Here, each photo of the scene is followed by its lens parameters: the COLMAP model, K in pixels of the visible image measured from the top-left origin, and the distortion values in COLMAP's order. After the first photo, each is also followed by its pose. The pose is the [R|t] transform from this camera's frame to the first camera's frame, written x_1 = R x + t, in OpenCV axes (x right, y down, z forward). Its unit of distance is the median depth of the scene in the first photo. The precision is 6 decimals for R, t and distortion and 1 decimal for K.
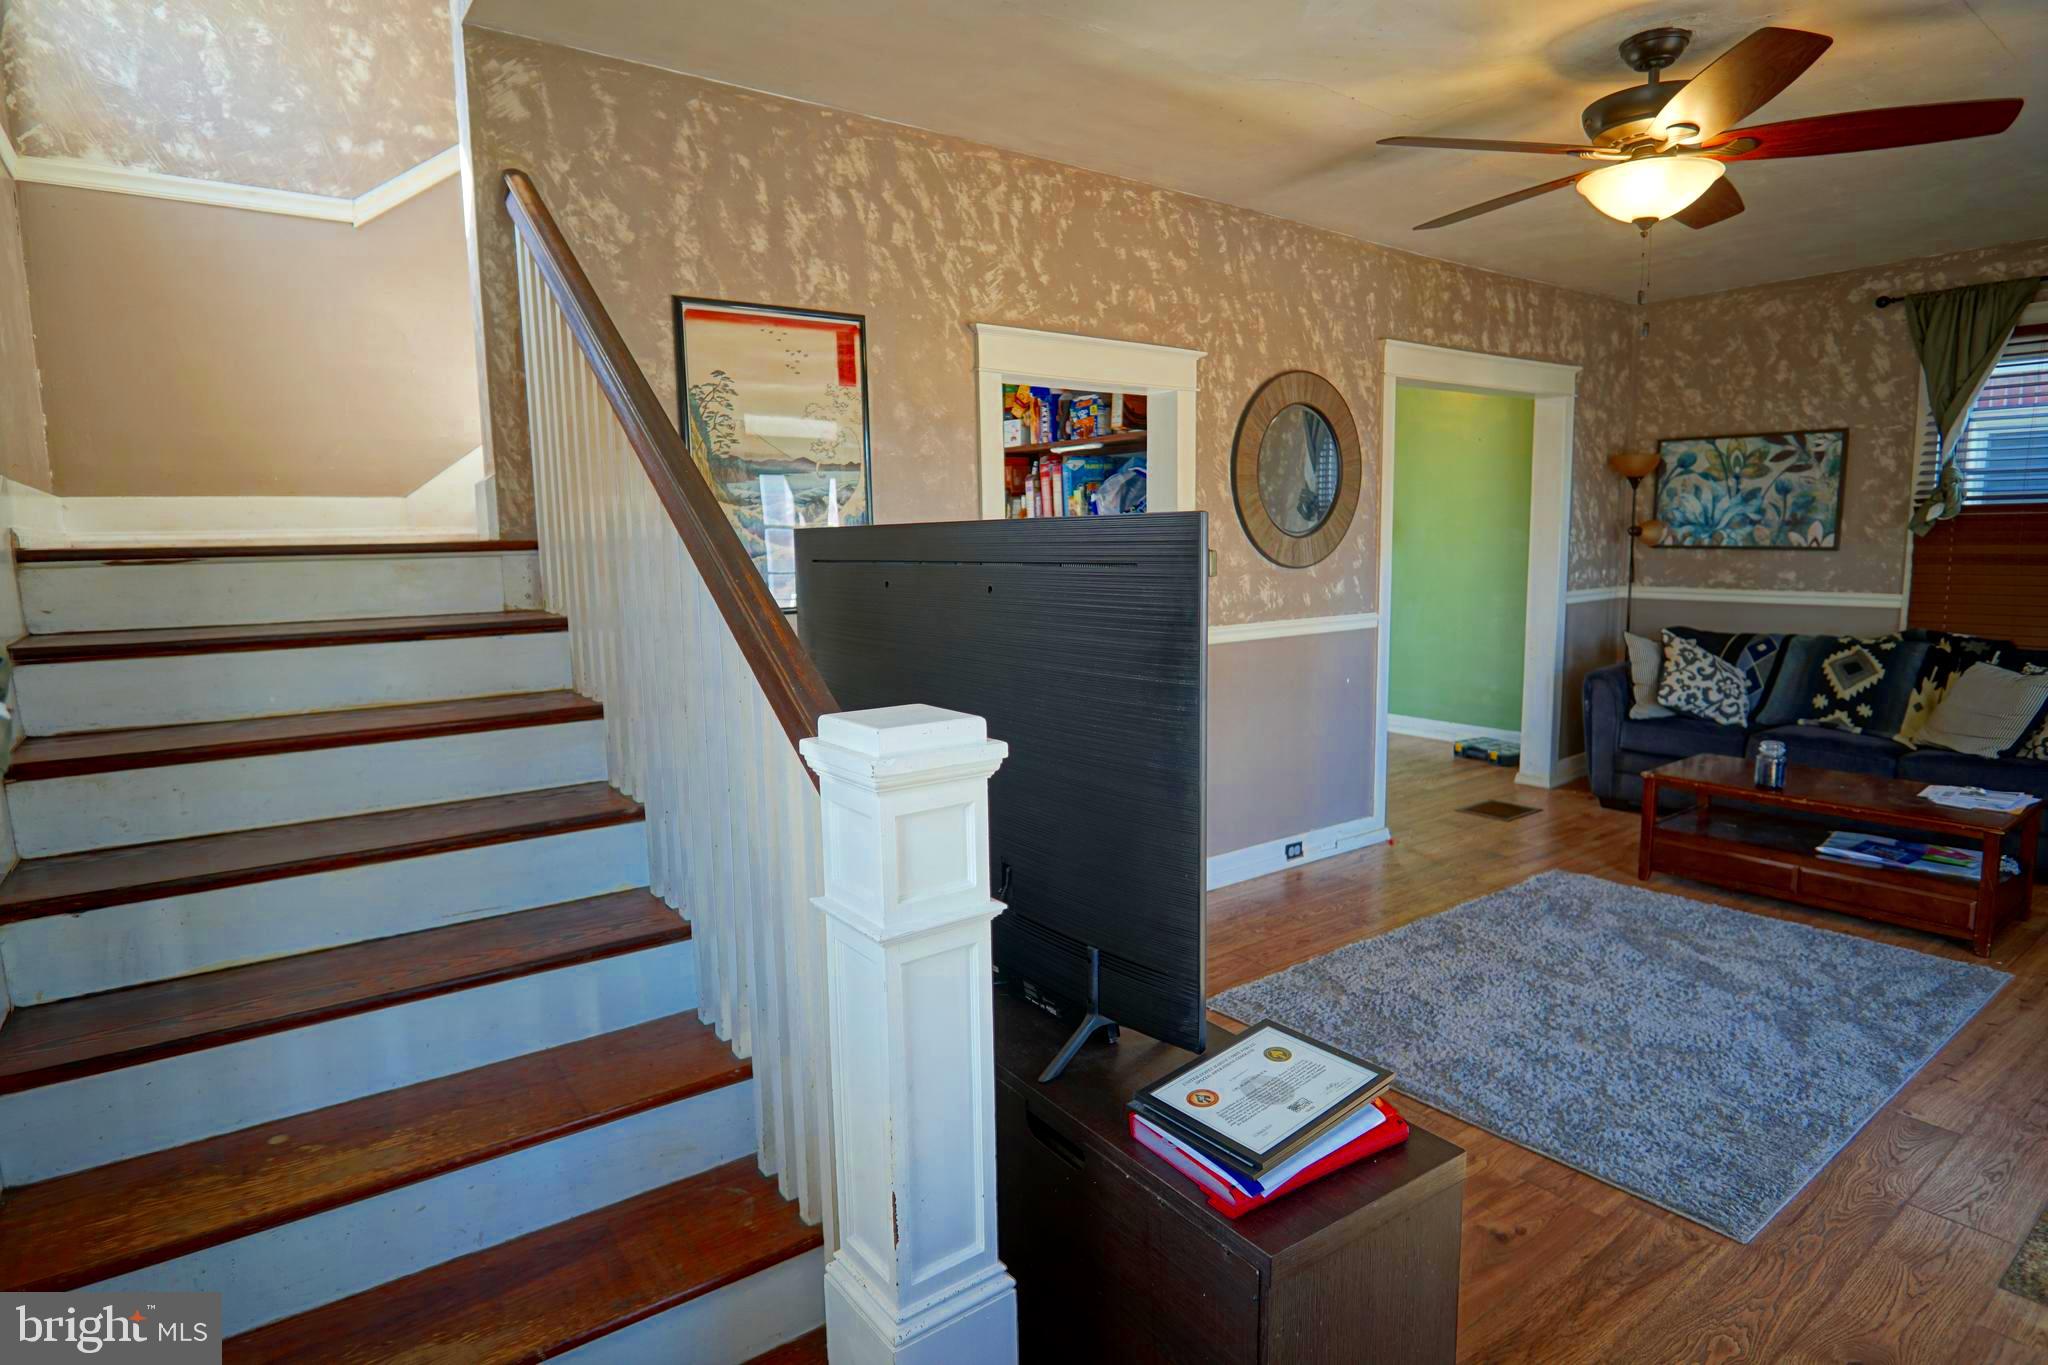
lens RADIAL K [[1093.2, 0, 1023.2], [0, 1093.2, 679.9], [0, 0, 1]] dist [-0.036645, 0.010755]
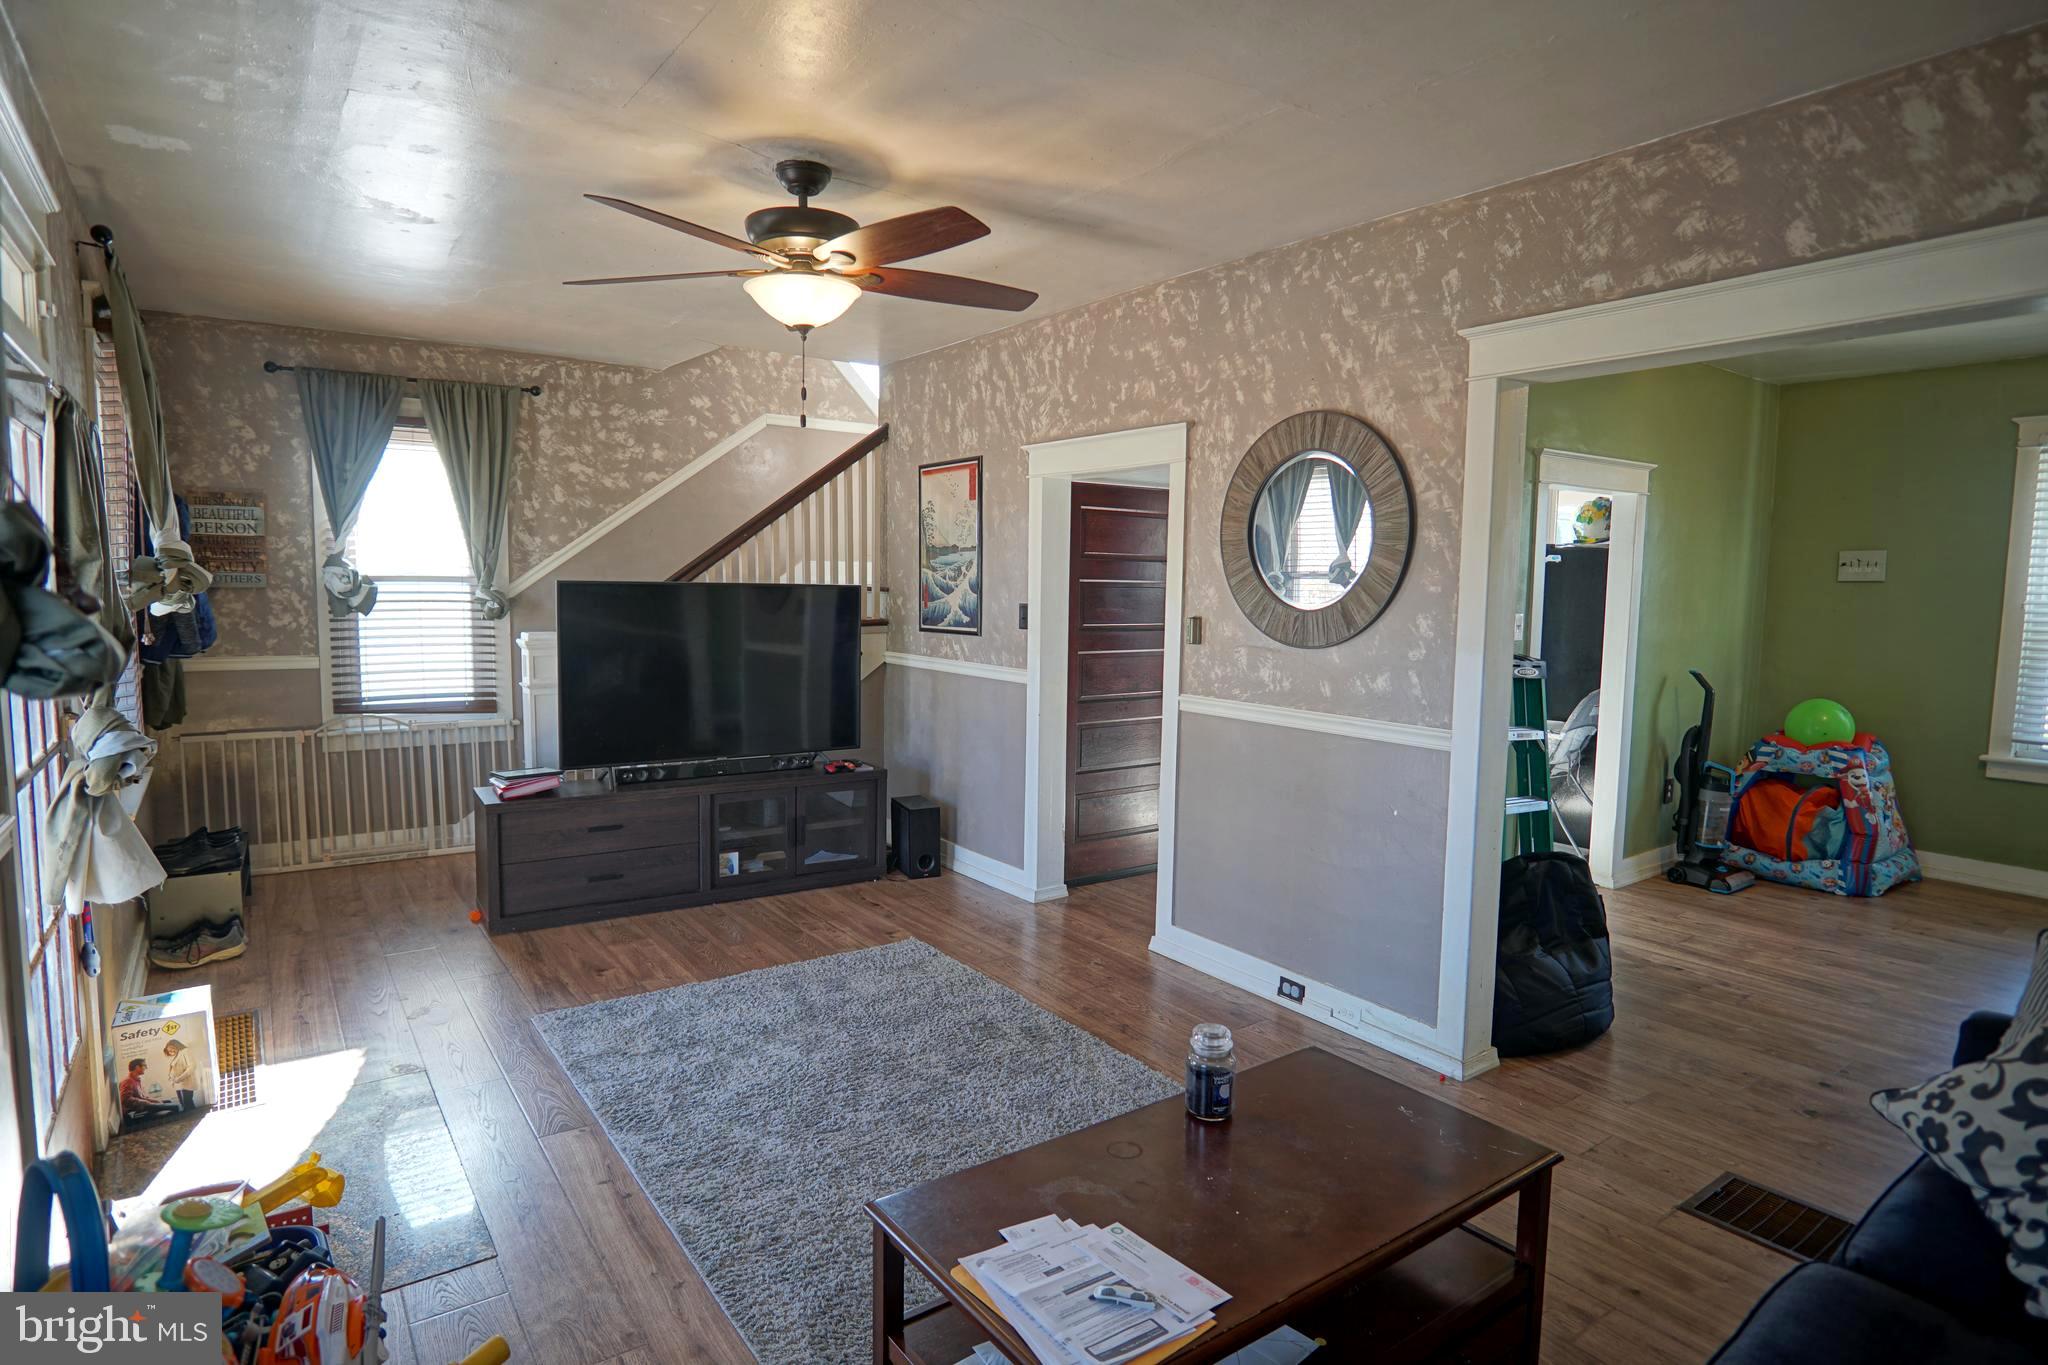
lens RADIAL K [[1093.2, 0, 1023.2], [0, 1093.2, 679.9], [0, 0, 1]] dist [-0.036645, 0.010755]
pose [[-0.011493, 0.107412, -0.994148, 1.043833], [-0.147669, 0.983130, 0.107929, -0.132191], [0.988970, 0.148045, 0.004563, 0.763872]]
